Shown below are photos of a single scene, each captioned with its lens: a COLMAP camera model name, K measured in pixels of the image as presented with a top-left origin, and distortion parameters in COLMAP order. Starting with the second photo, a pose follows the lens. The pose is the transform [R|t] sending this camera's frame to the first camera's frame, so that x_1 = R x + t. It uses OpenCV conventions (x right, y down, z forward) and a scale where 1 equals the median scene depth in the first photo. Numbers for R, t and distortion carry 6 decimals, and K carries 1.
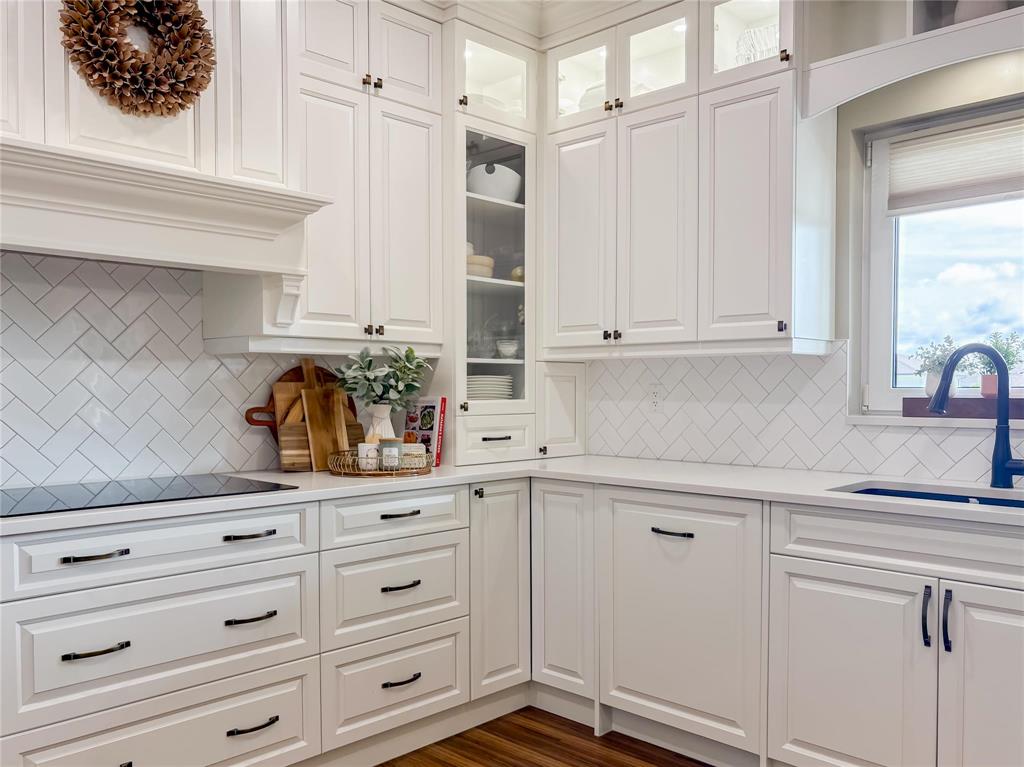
lens RADIAL K [[847.5, 0, 505.0], [0, 847.5, 413.3], [0, 0, 1]] dist [-0.004093, 0.003182]
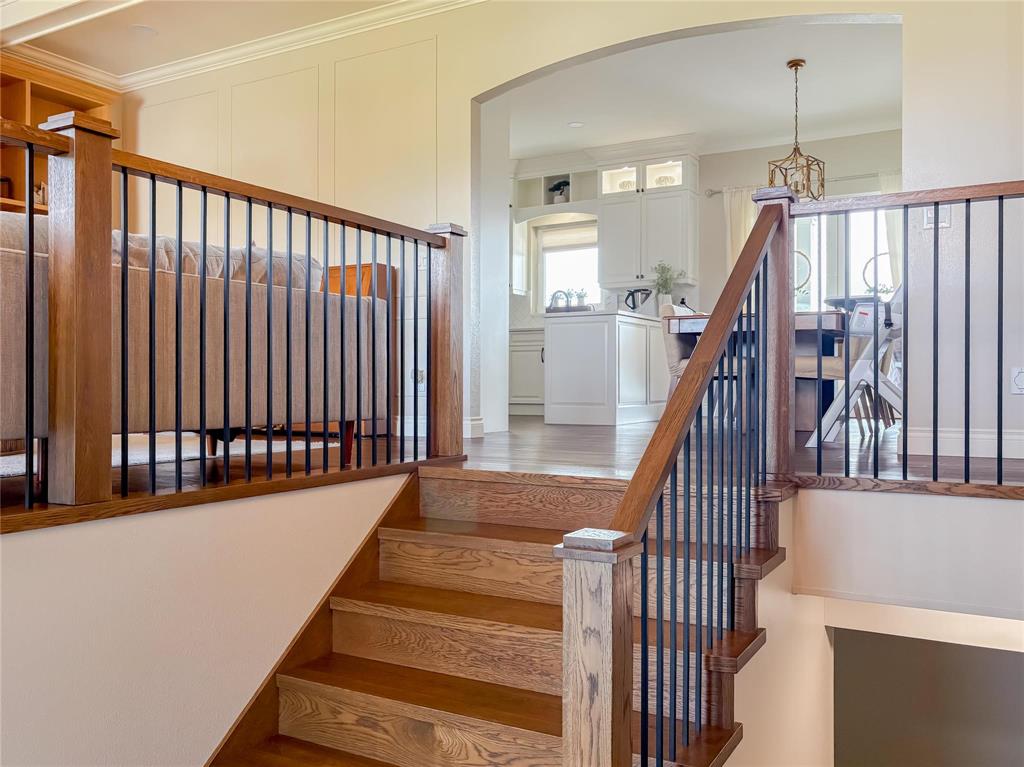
lens RADIAL K [[847.5, 0, 508.3], [0, 847.5, 385.0], [0, 0, 1]] dist [-0.004093, 0.003182]
pose [[0.966846, -0.000035, 0.255362, -0.519666], [0.008320, 0.999473, -0.031363, 0.384227], [-0.255226, 0.032448, 0.966337, -2.152775]]
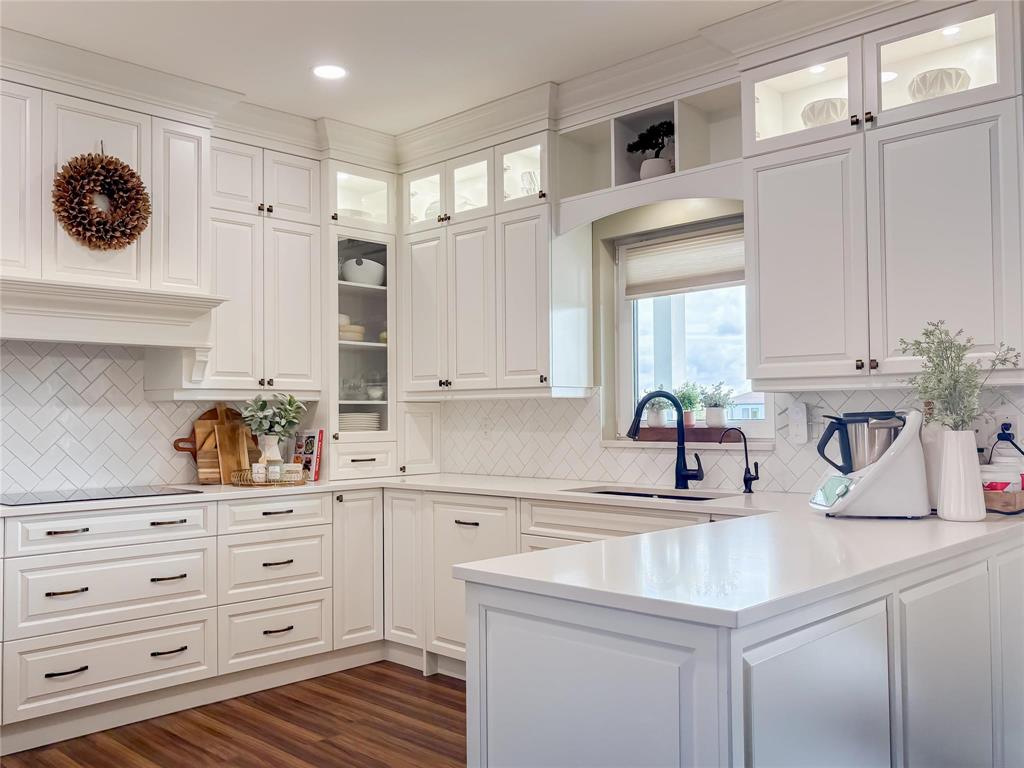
lens RADIAL K [[899.8, 0, 484.8], [0, 899.8, 385.8], [0, 0, 1]] dist [0.001792, -0.024014]
pose [[0.999928, -0.008749, -0.008244, 0.229388], [0.008182, 0.997759, -0.066402, 0.009756], [0.008806, 0.066330, 0.997759, -0.504124]]
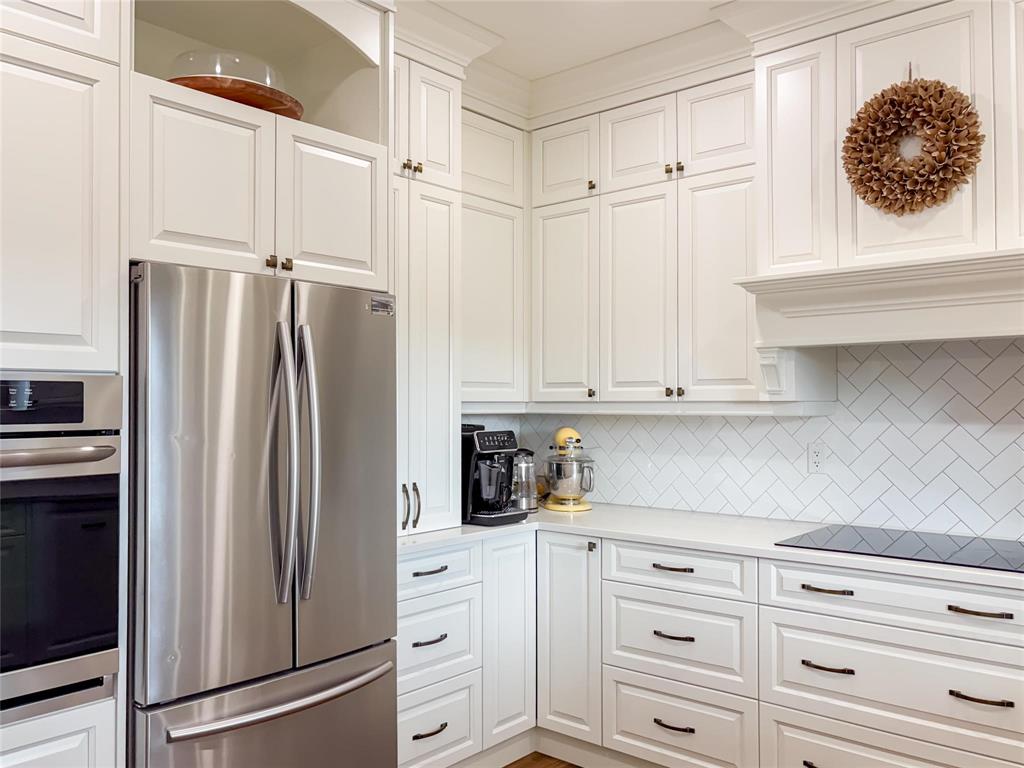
lens RADIAL K [[847.5, 0, 507.7], [0, 847.5, 387.0], [0, 0, 1]] dist [-0.004093, 0.003182]
pose [[0.059606, -0.021243, -0.997996, 0.531683], [-0.031963, 0.999220, -0.023178, -0.061705], [0.997710, 0.033281, 0.058881, 0.323131]]
